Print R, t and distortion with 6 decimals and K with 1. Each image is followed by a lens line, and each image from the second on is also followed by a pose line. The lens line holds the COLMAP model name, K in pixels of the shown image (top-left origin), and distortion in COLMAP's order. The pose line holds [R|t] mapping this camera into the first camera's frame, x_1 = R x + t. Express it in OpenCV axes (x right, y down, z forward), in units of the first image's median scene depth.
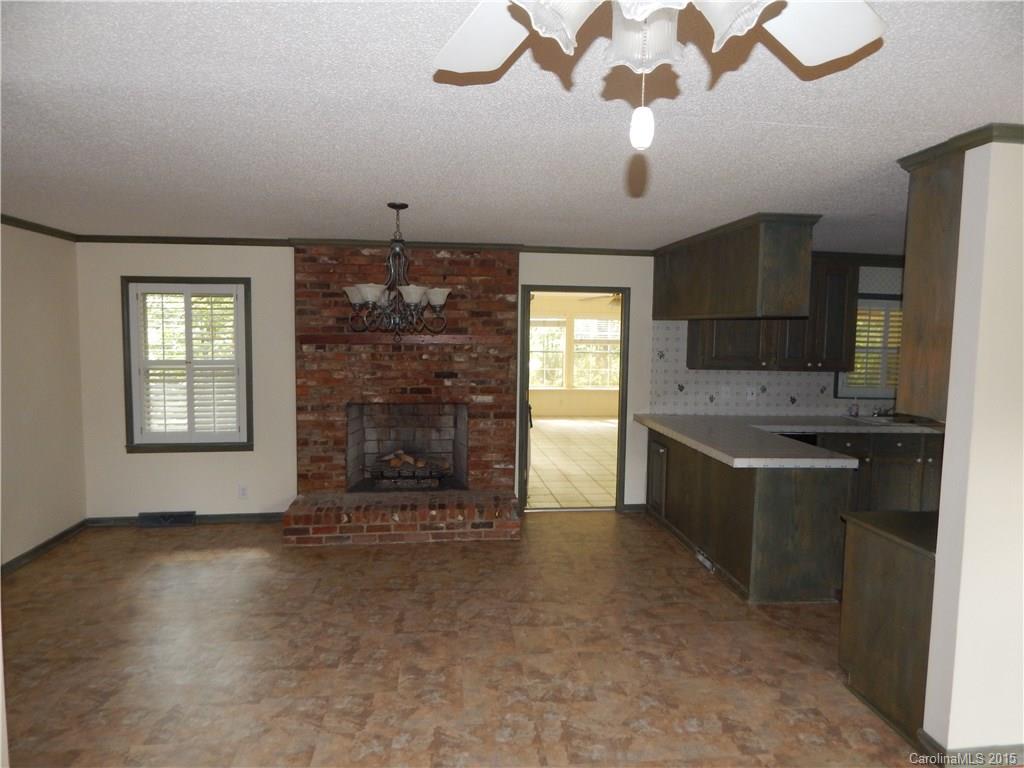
lens RADIAL K [[679.5, 0, 514.7], [0, 679.5, 376.8], [0, 0, 1]] dist [0.010710, -0.004851]
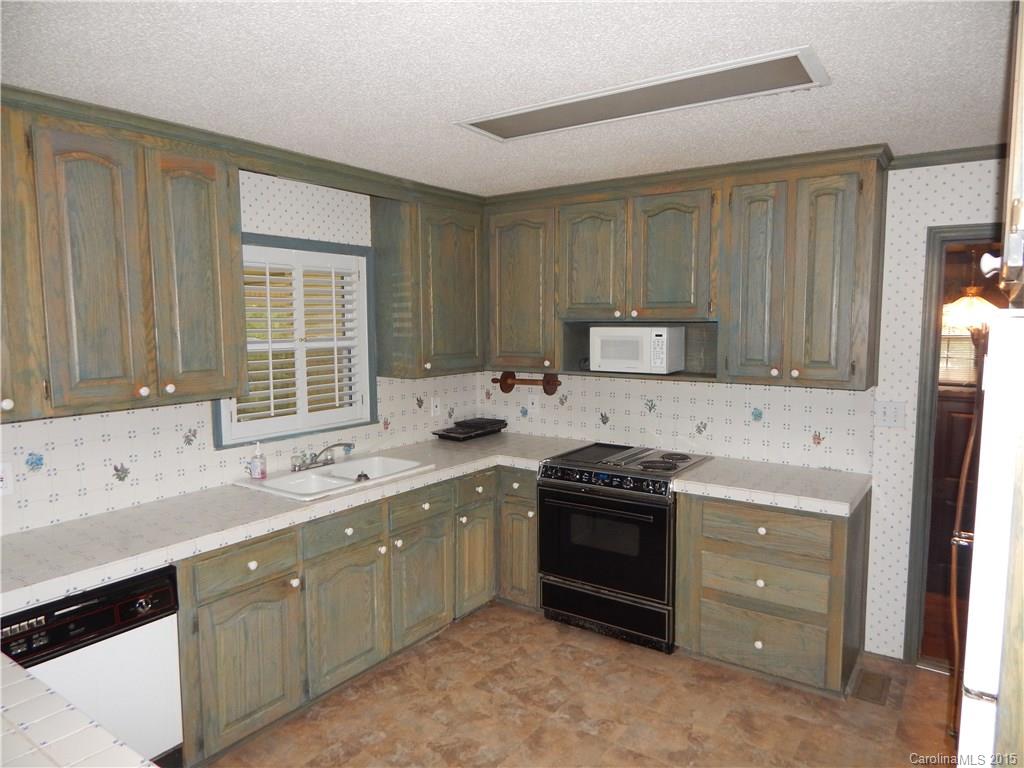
lens RADIAL K [[668.2, 0, 512.0], [0, 668.2, 384.0], [0, 0, 1]] dist [0.001451, -0.002435]
pose [[0.674929, -0.101343, 0.730890, 0.302576], [0.070595, 0.994848, 0.072753, -0.039789], [-0.734498, 0.002495, 0.678606, 0.588840]]
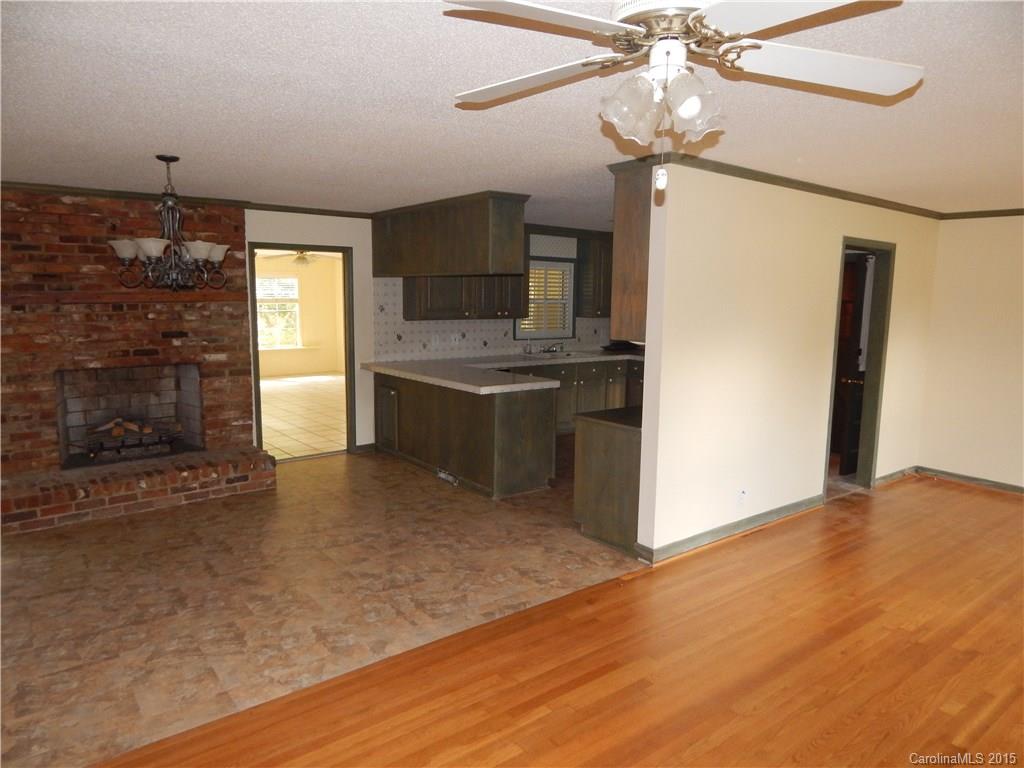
lens RADIAL K [[679.5, 0, 514.7], [0, 679.5, 376.8], [0, 0, 1]] dist [0.010710, -0.004851]
pose [[0.857316, -0.074243, 0.509409, -0.188339], [0.044254, 0.996511, 0.070757, 0.010375], [-0.512886, -0.038118, 0.857610, -0.078910]]
